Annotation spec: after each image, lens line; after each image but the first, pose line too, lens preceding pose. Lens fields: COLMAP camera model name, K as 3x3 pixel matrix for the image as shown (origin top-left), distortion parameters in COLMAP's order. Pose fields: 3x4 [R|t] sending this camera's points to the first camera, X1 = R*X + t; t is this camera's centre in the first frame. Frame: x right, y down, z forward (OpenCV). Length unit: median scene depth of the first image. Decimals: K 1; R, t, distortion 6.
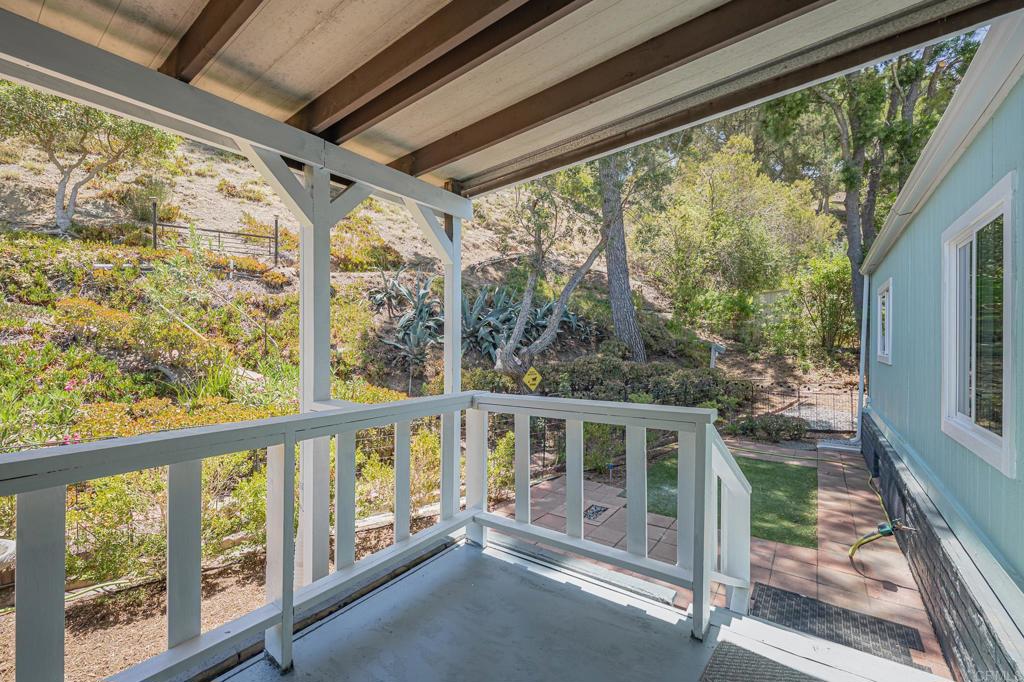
lens RADIAL K [[416.2, 0, 514.3], [0, 416.2, 345.4], [0, 0, 1]] dist [-0.001139, 0.000283]
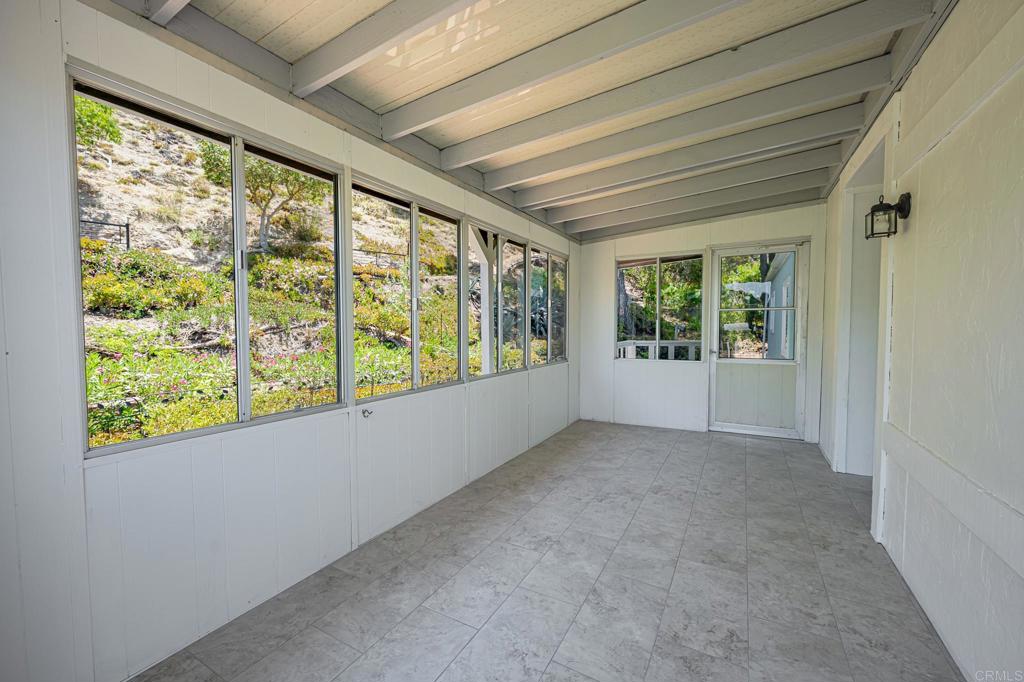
lens RADIAL K [[416.2, 0, 508.6], [0, 416.2, 333.2], [0, 0, 1]] dist [-0.001139, 0.000283]
pose [[0.993816, -0.008908, 0.110678, -0.301821], [0.007371, 0.999871, 0.014283, 0.003749], [-0.110791, -0.013379, 0.993754, -0.433571]]
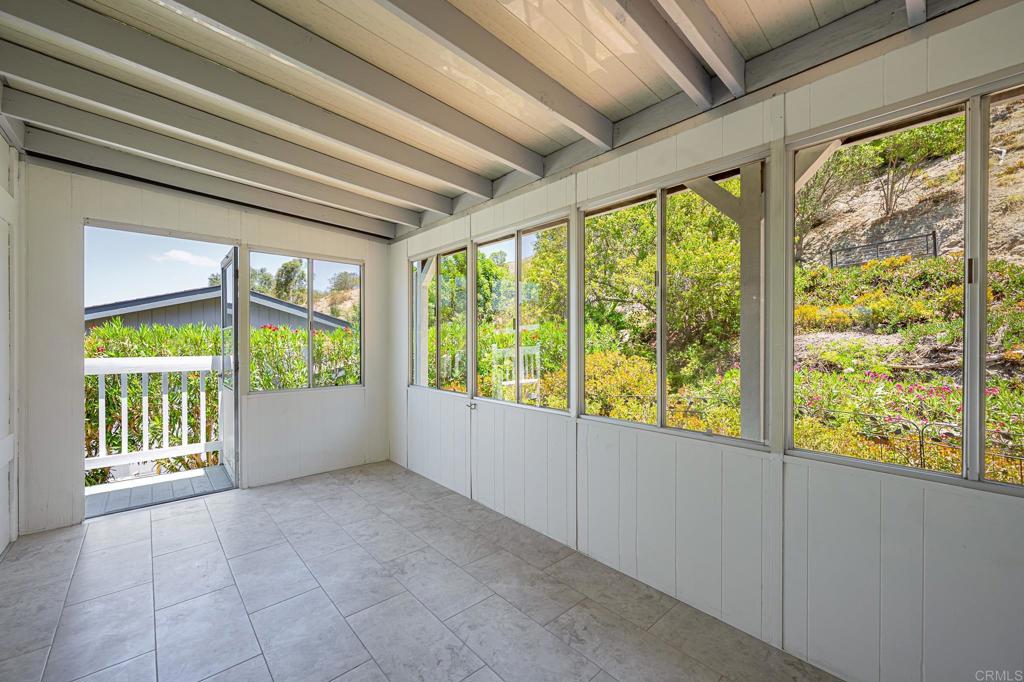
lens RADIAL K [[393.4, 0, 510.4], [0, 393.4, 344.9], [0, 0, 1]] dist [-0.001743, -0.000030]
pose [[-0.190754, 0.010994, -0.981576, 0.703065], [-0.006378, 0.999902, 0.012438, -0.019286], [0.981617, 0.008633, -0.190665, 0.919869]]
